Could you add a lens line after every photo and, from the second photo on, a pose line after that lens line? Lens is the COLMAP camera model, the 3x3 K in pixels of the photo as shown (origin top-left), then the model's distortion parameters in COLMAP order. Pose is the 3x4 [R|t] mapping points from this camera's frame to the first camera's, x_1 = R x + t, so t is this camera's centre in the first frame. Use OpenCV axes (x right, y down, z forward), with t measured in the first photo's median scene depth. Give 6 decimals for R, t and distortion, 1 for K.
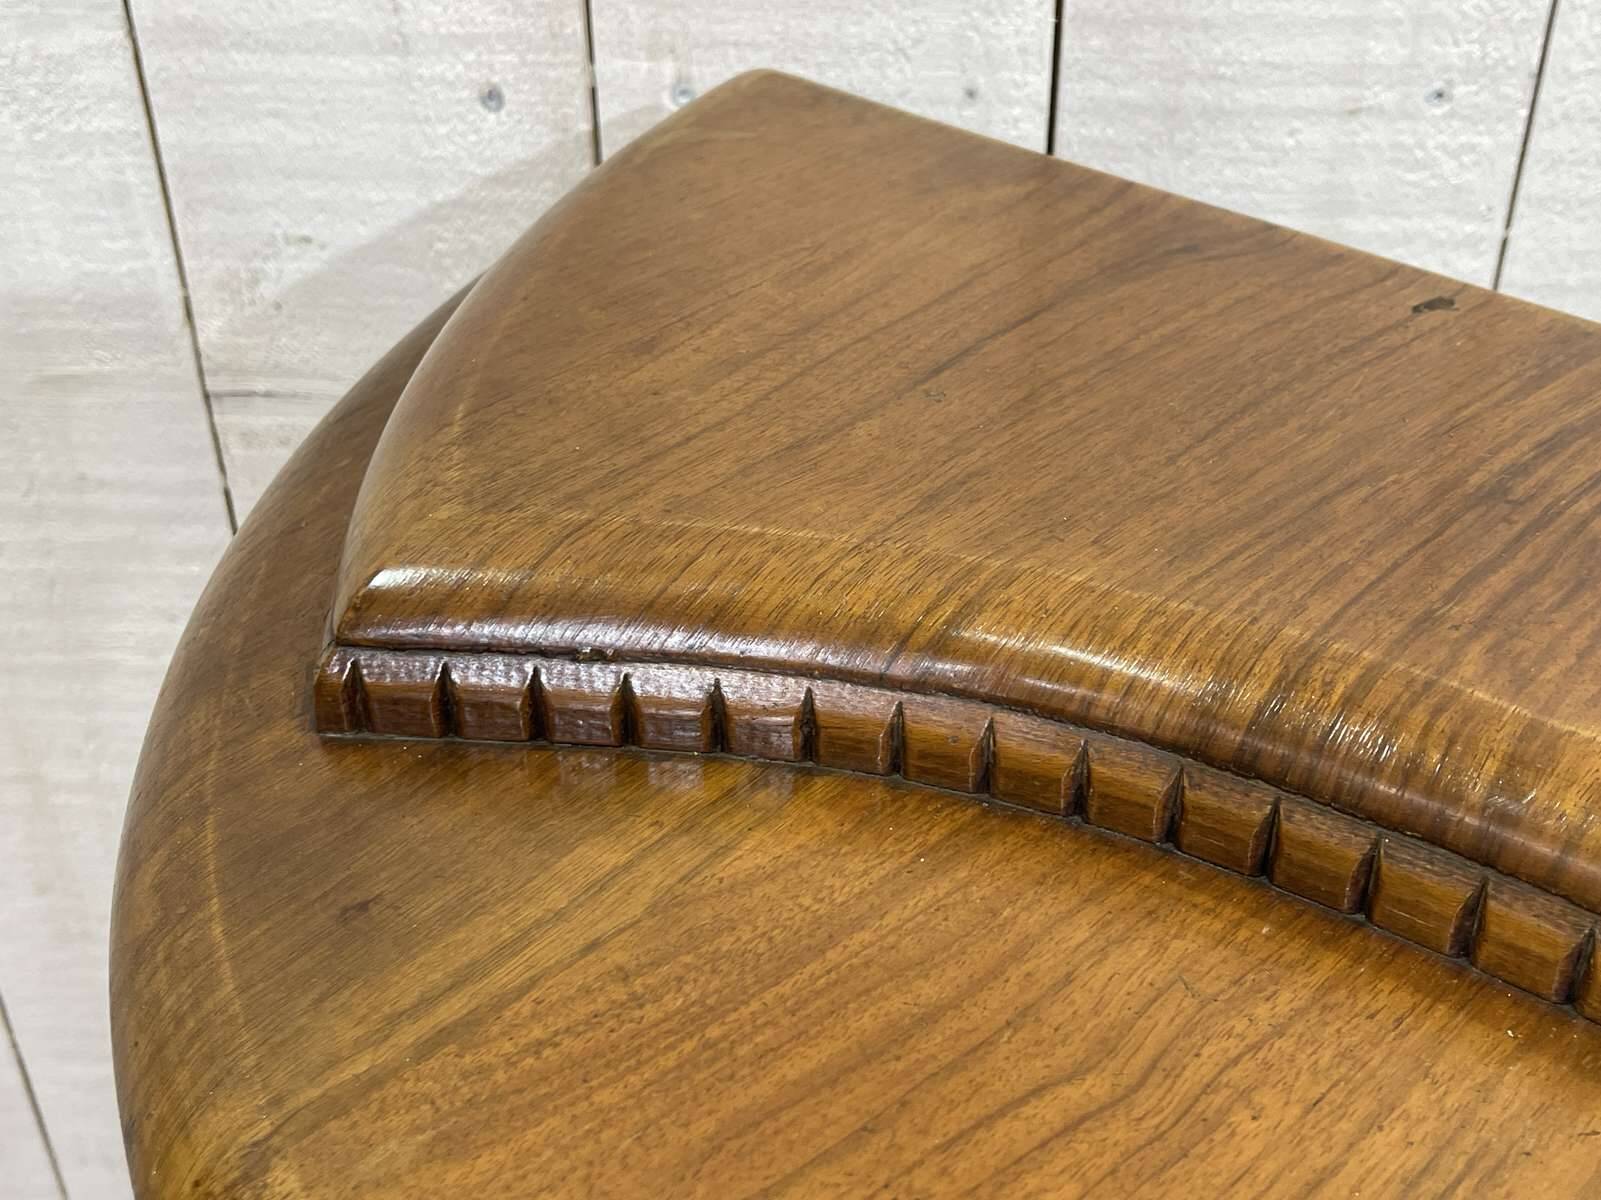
lens RADIAL K [[1857.3, 0, 800.5], [0, 1857.3, 600.0], [0, 0, 1]] dist [0.105146, -0.438529]
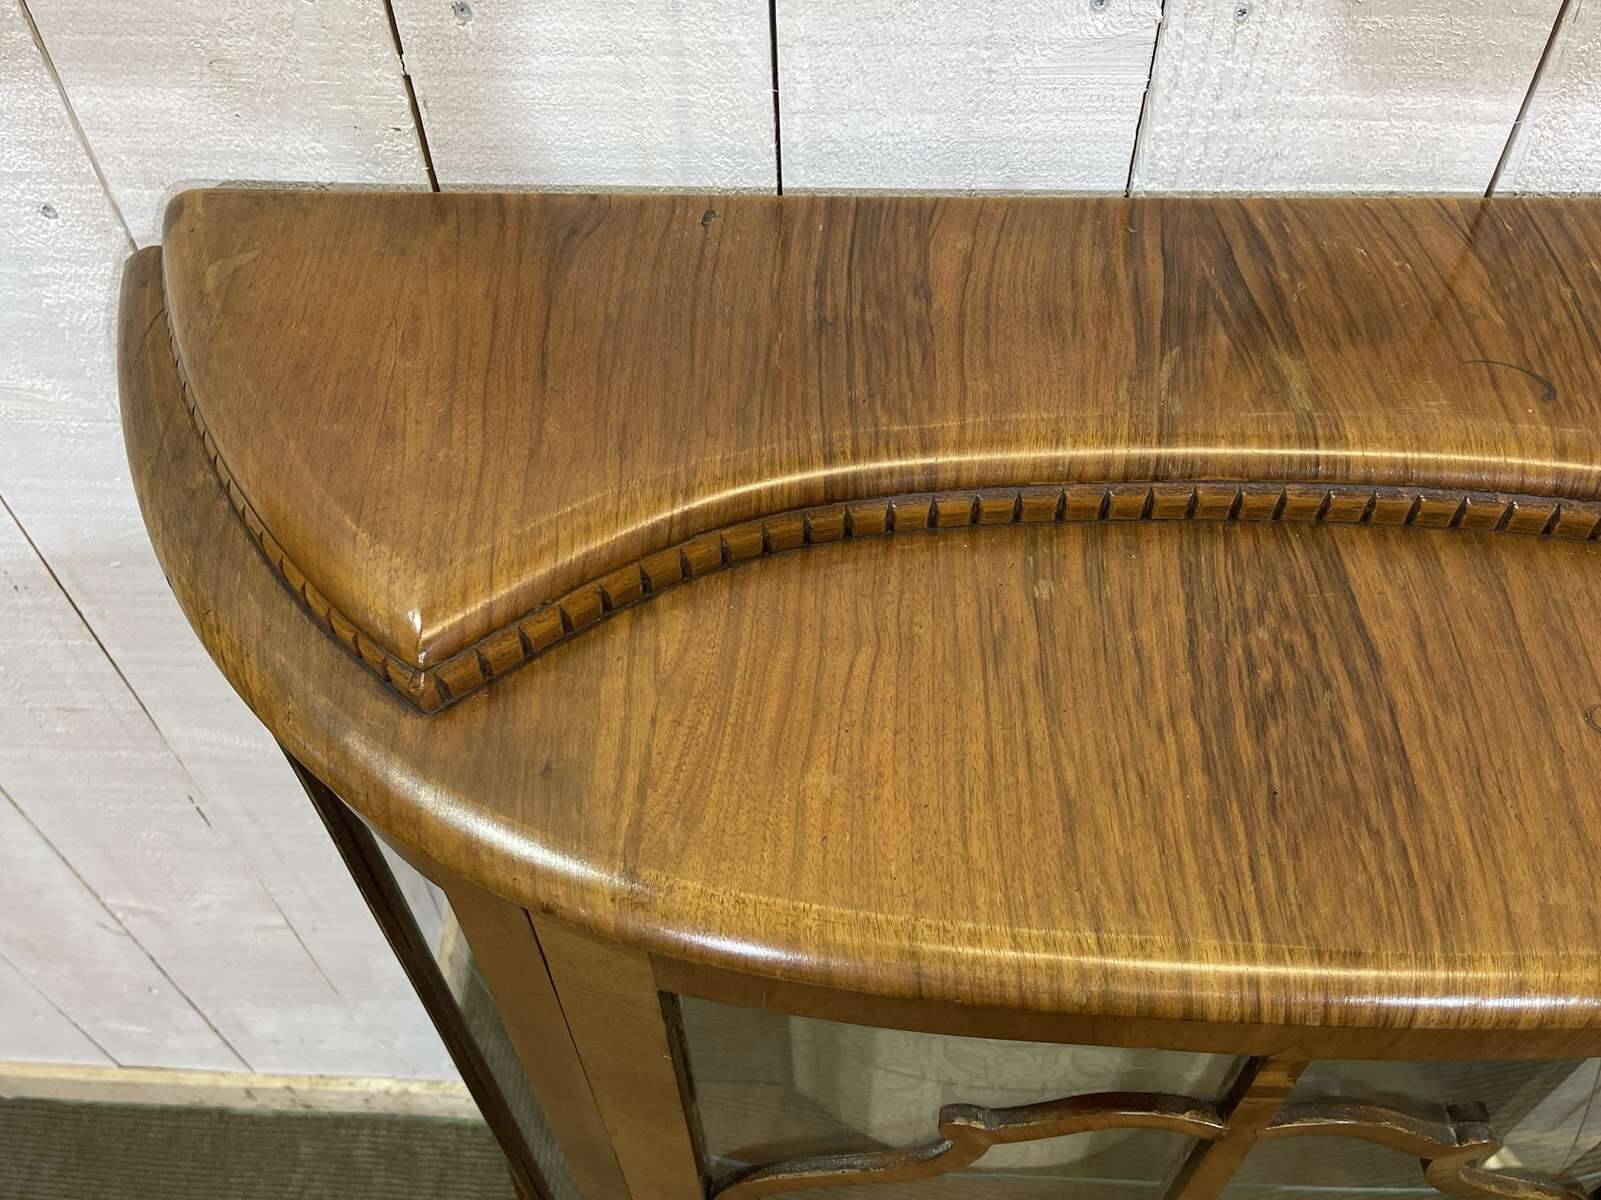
lens RADIAL K [[1396.0, 0, 800.5], [0, 1396.0, 600.0], [0, 0, 1]] dist [0.059372, -0.090064]
pose [[0.732900, -0.531176, 0.425100, -0.576821], [0.380340, 0.837970, 0.391340, -0.486567], [-0.564091, -0.125131, 0.816176, -0.408111]]
